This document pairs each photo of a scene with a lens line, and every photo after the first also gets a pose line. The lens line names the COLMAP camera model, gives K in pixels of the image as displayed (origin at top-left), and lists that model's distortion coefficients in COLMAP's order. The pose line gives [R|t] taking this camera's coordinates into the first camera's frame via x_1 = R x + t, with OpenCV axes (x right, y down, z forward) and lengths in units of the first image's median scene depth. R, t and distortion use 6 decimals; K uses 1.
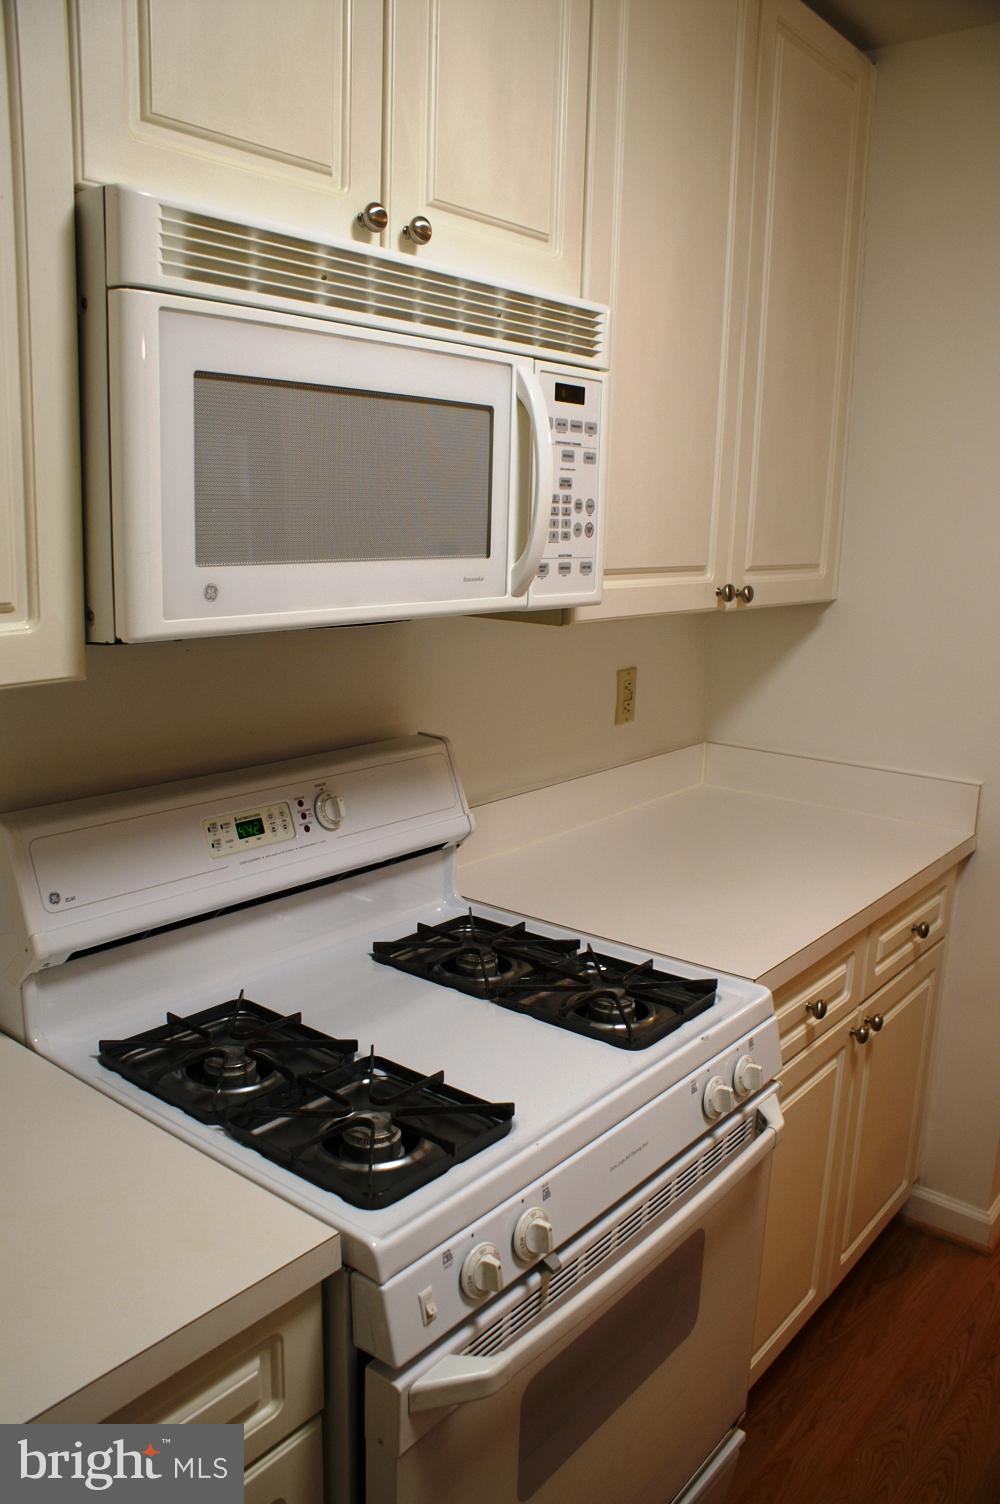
lens RADIAL K [[1173.8, 0, 500.0], [0, 1173.8, 752.0], [0, 0, 1]] dist [-0.154245, 0.121332]
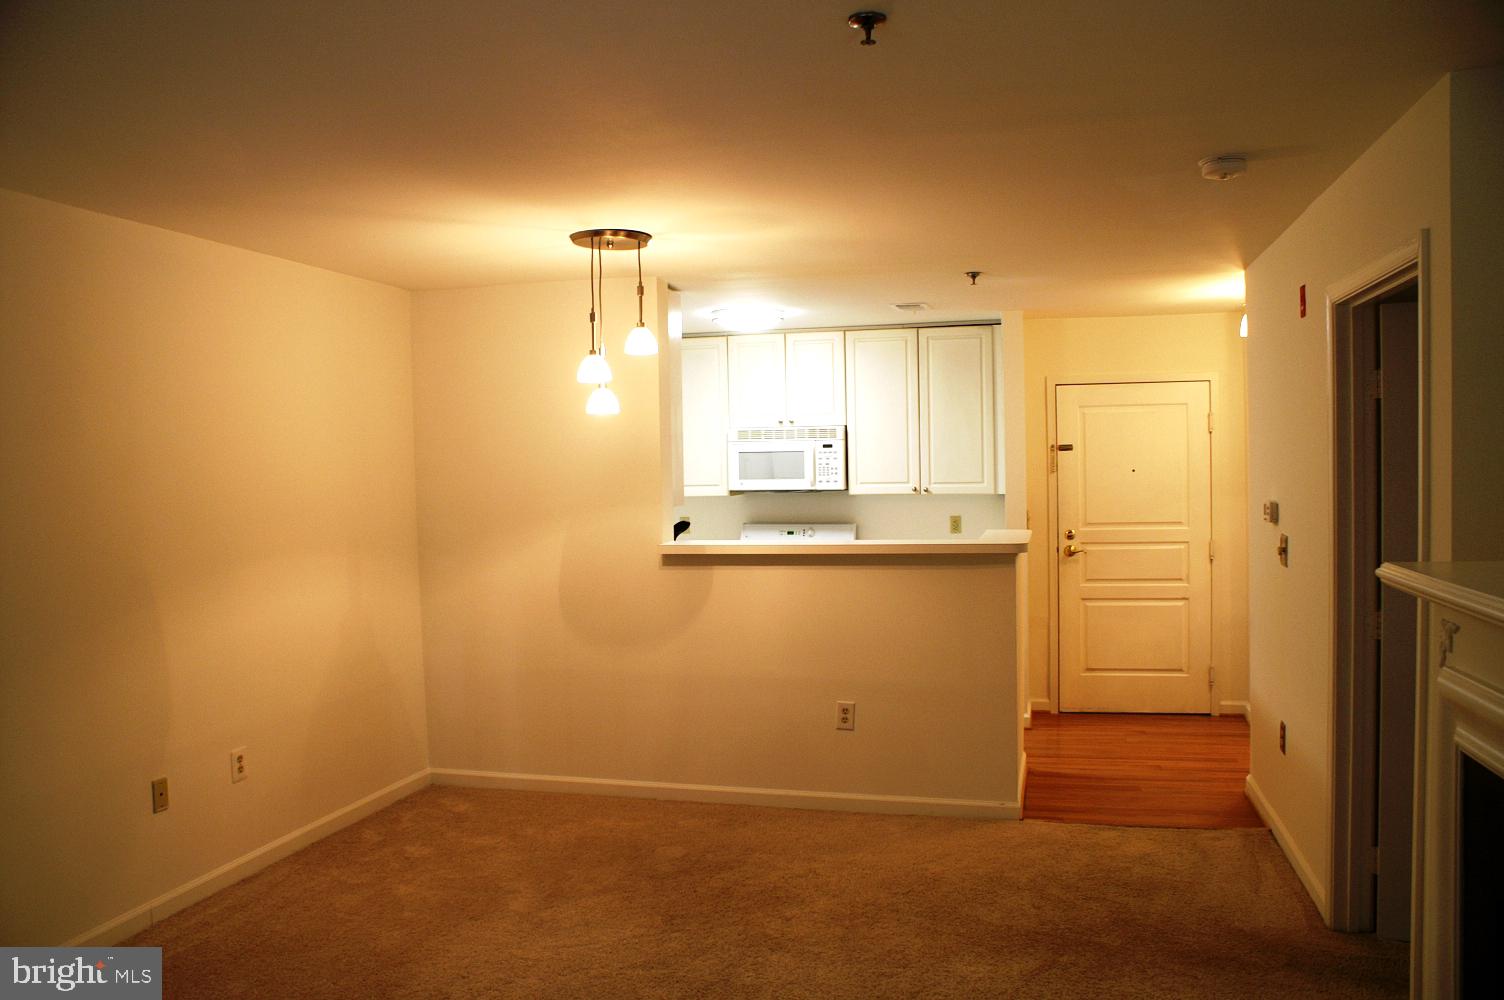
lens RADIAL K [[1187.2, 0, 747.1], [0, 1187.2, 507.4], [0, 0, 1]] dist [-0.152907, 0.154233]
pose [[0.418495, 0.001352, -0.908218, 4.419043], [-0.160400, 0.984390, -0.072445, 0.362023], [0.893943, 0.175996, 0.412179, -1.318735]]
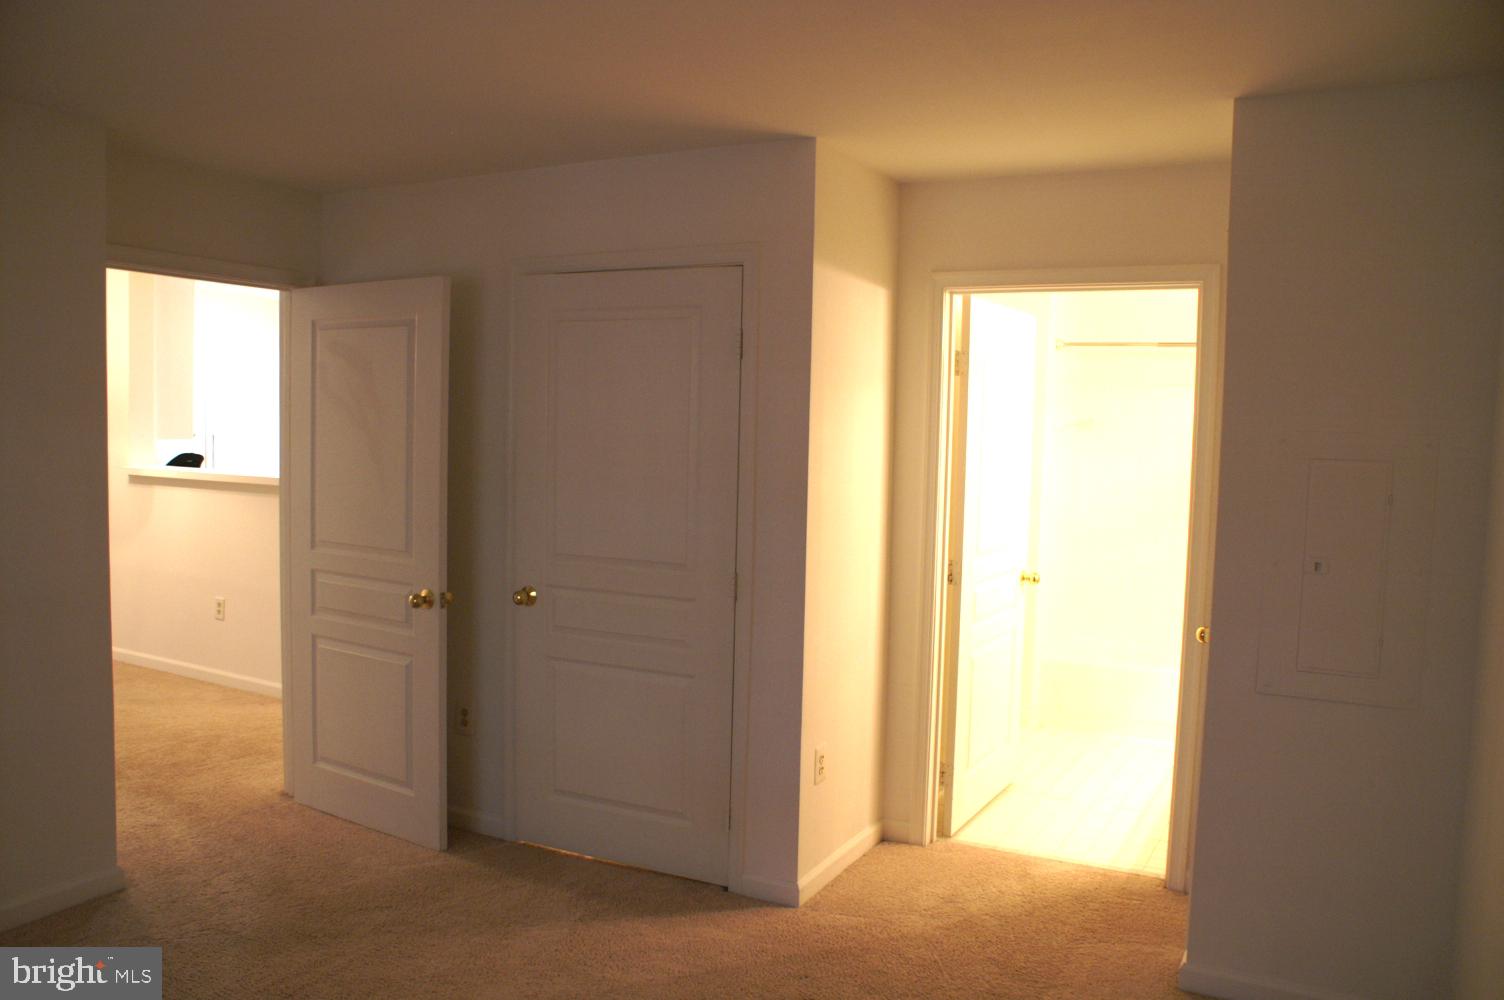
lens RADIAL K [[1187.2, 0, 747.1], [0, 1187.2, 507.4], [0, 0, 1]] dist [-0.152907, 0.154233]
pose [[0.192360, 0.053356, -0.979873, 5.951073], [-0.222935, 0.974789, 0.009315, -0.174956], [0.955666, 0.216656, 0.199406, 1.409927]]
